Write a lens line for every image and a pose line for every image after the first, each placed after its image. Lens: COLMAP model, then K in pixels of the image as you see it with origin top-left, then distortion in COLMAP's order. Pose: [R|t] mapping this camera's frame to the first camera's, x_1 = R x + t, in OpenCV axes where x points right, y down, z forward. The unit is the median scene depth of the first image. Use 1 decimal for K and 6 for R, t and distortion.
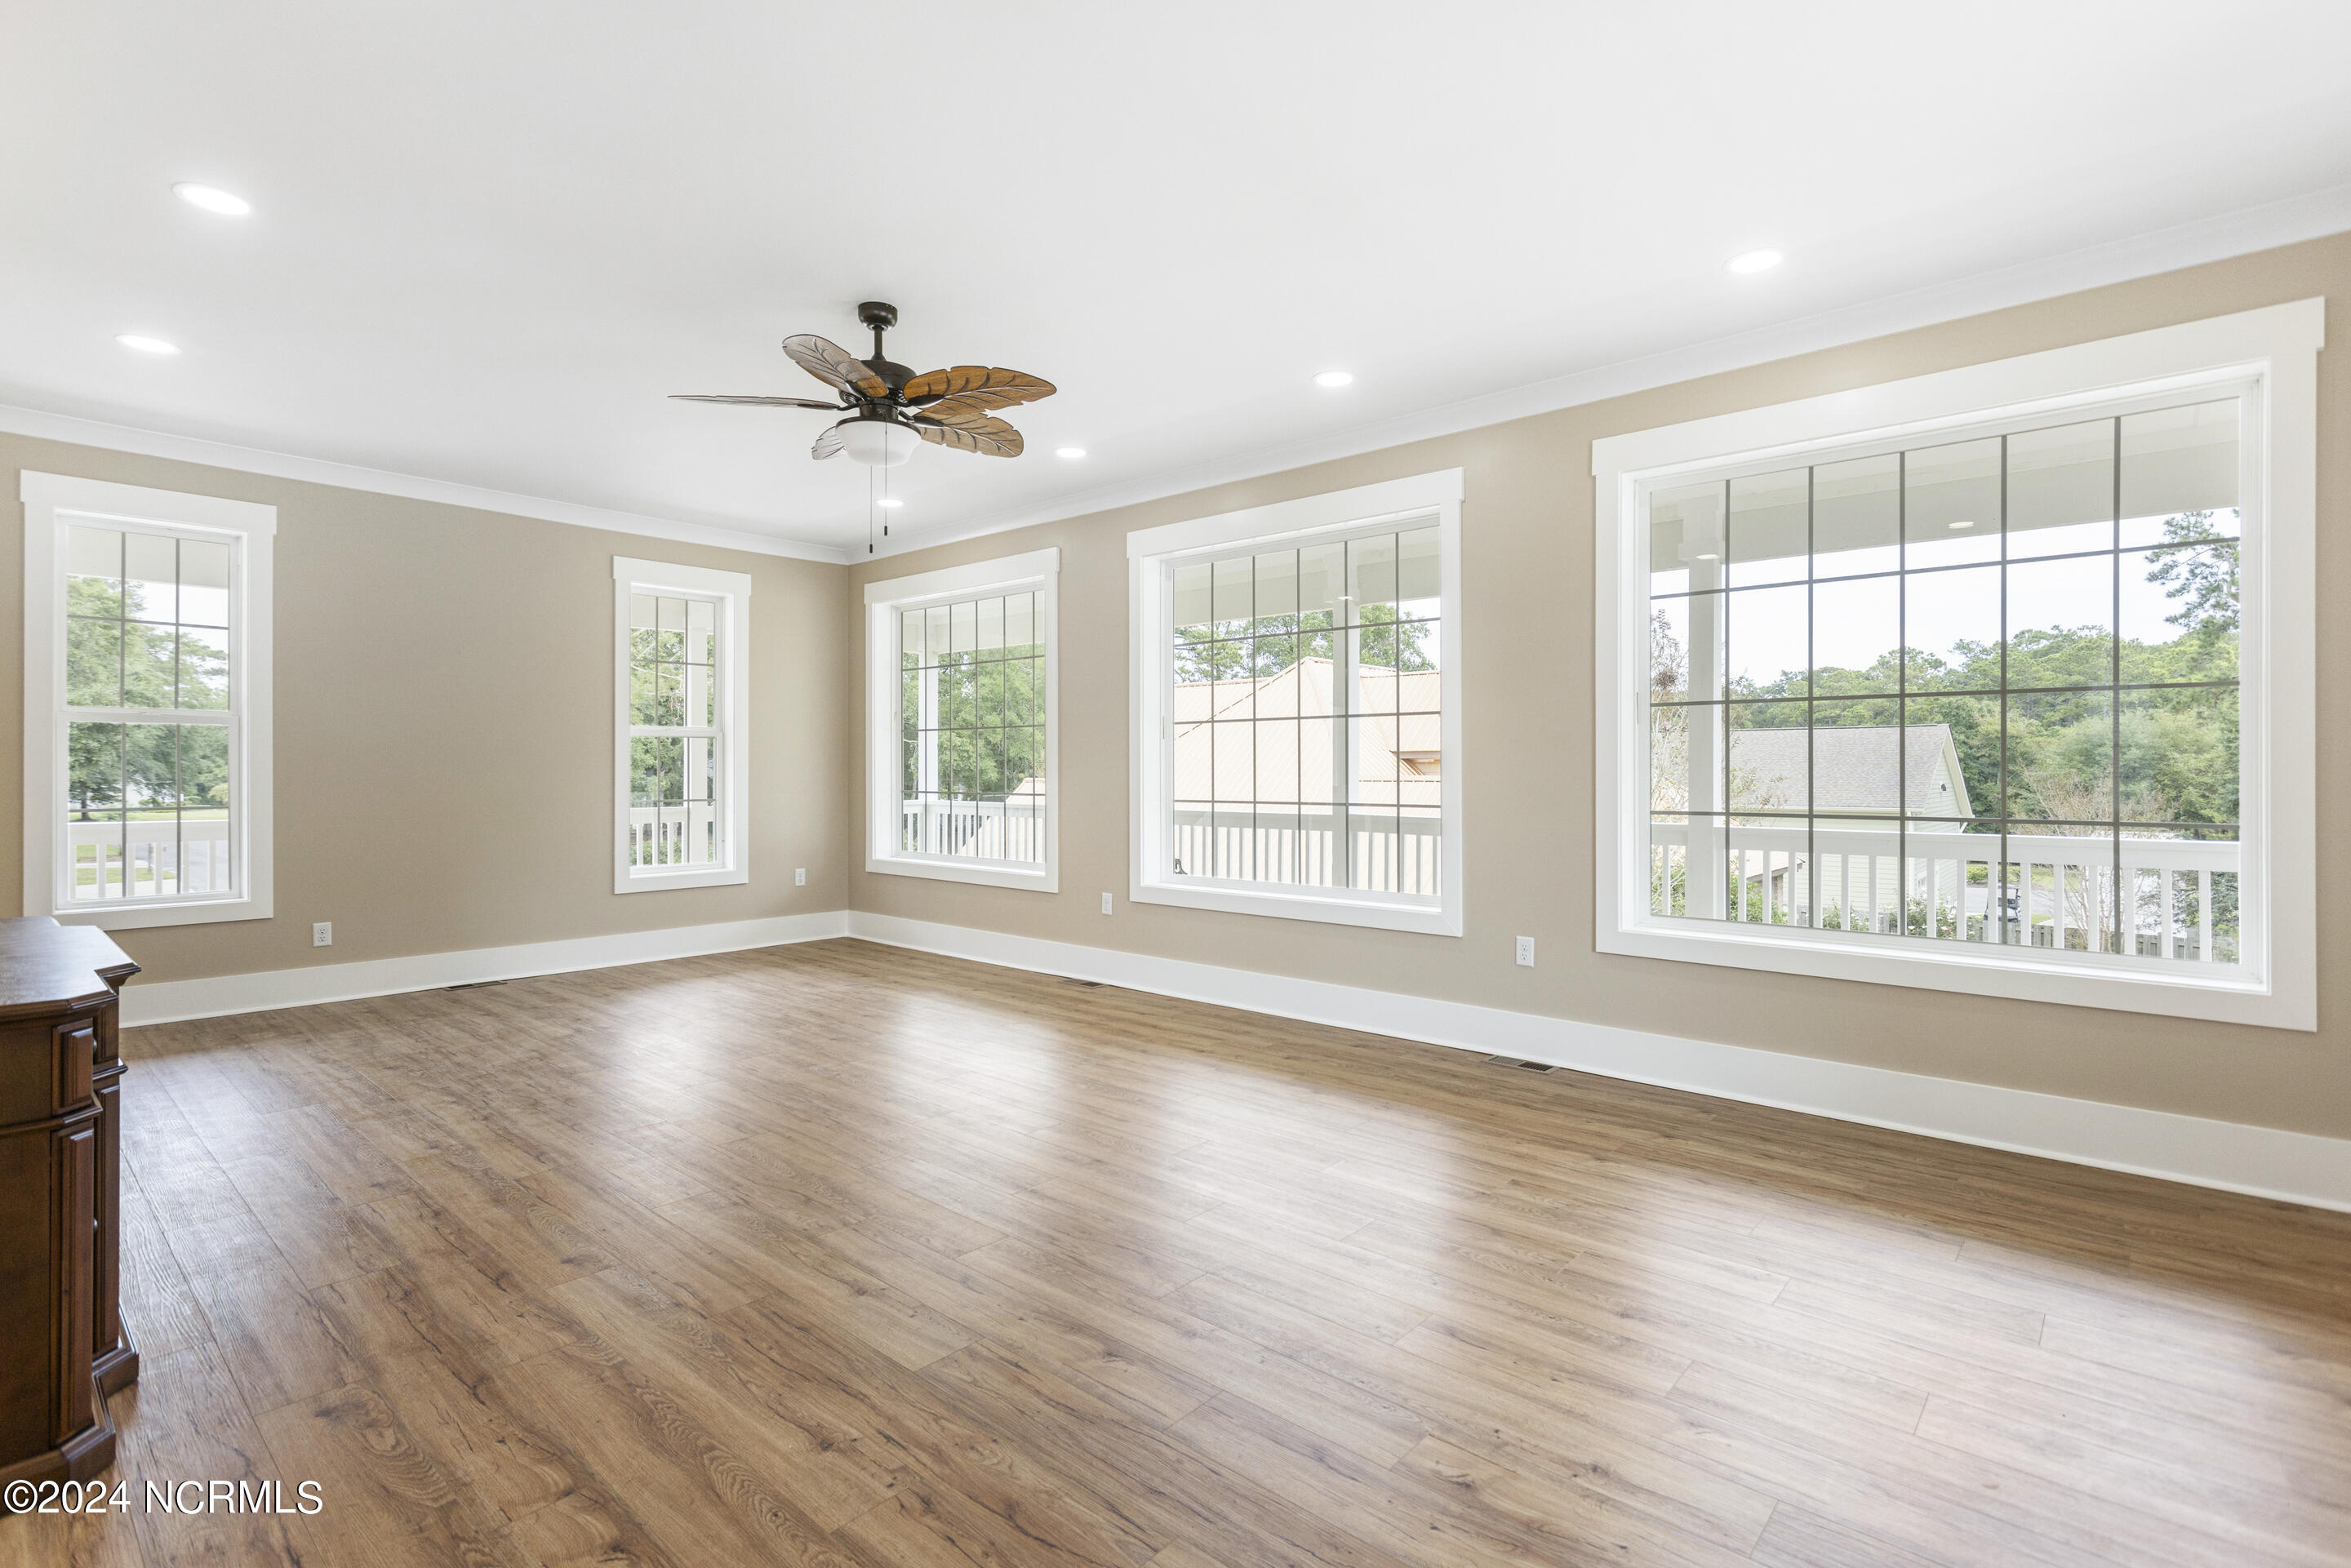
lens RADIAL K [[1102.5, 0, 1175.5], [0, 1102.5, 784.0], [0, 0, 1]] dist [0.002453, 0.000130]
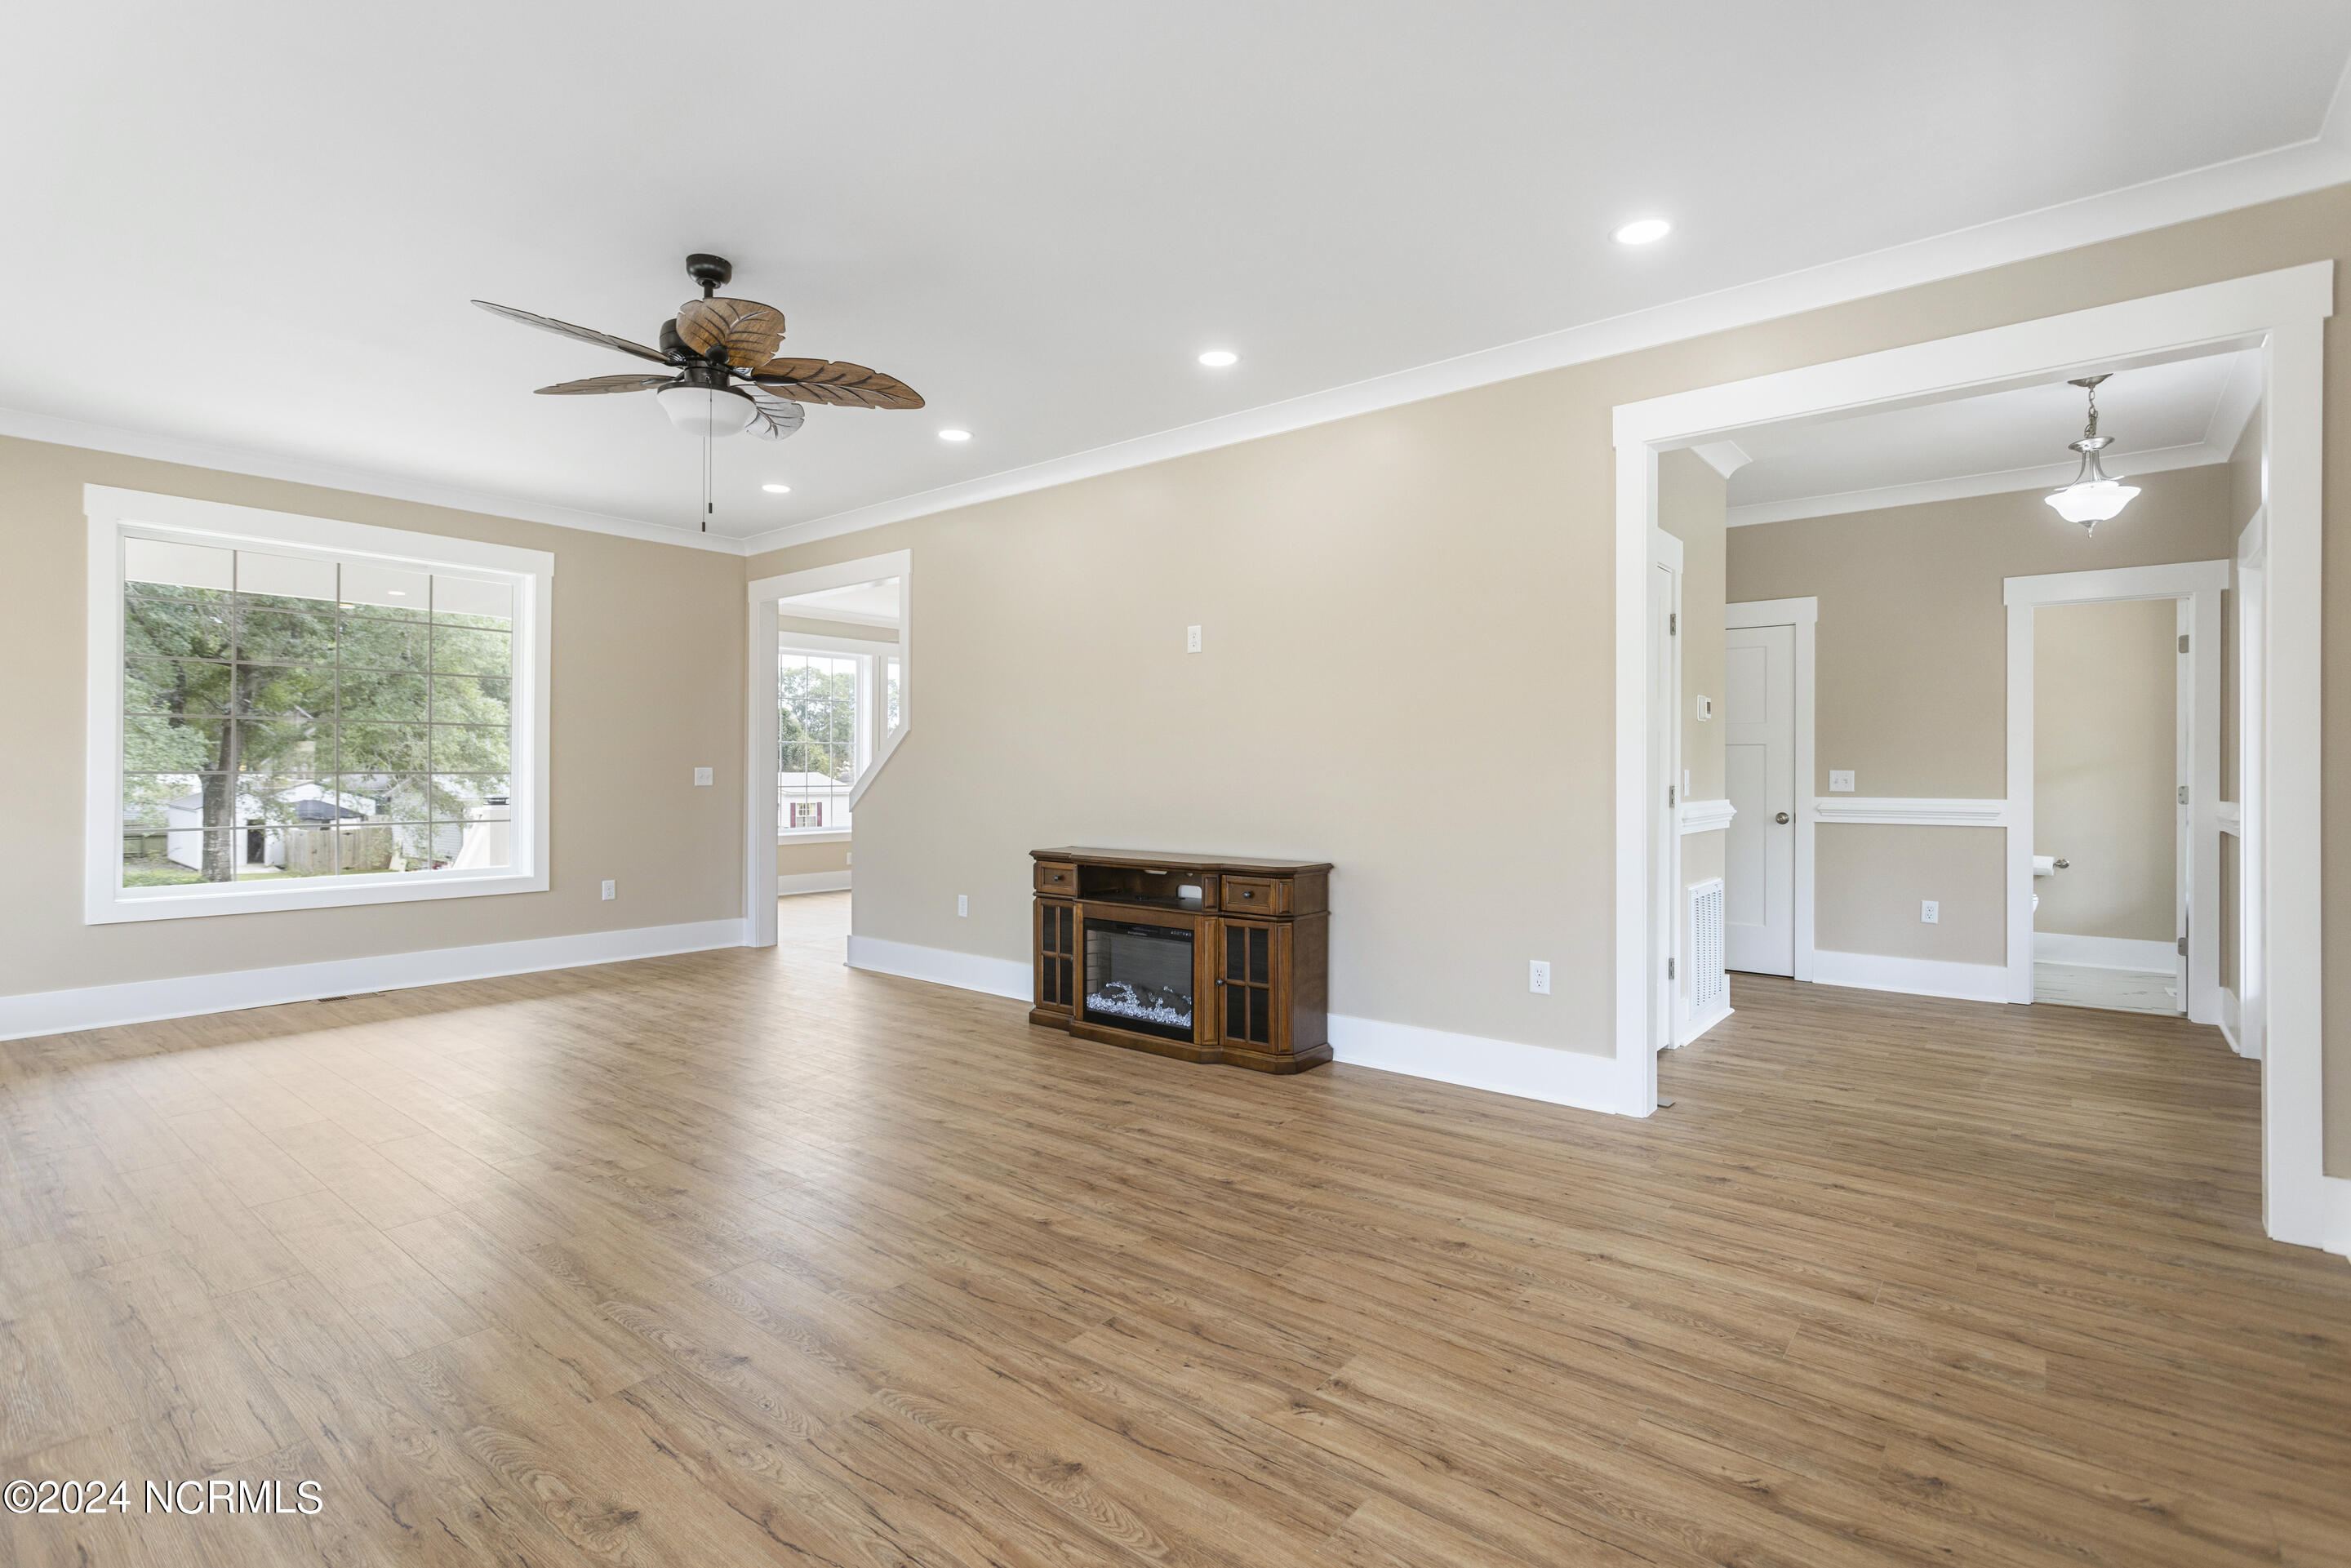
lens RADIAL K [[1095.6, 0, 1175.9], [0, 1095.6, 775.8], [0, 0, 1]] dist [-0.001619, 0.000384]
pose [[-0.998873, -0.003339, -0.047342, -0.608415], [-0.004270, 0.999799, 0.019581, -0.028810], [0.047267, 0.019761, -0.998687, 1.898505]]
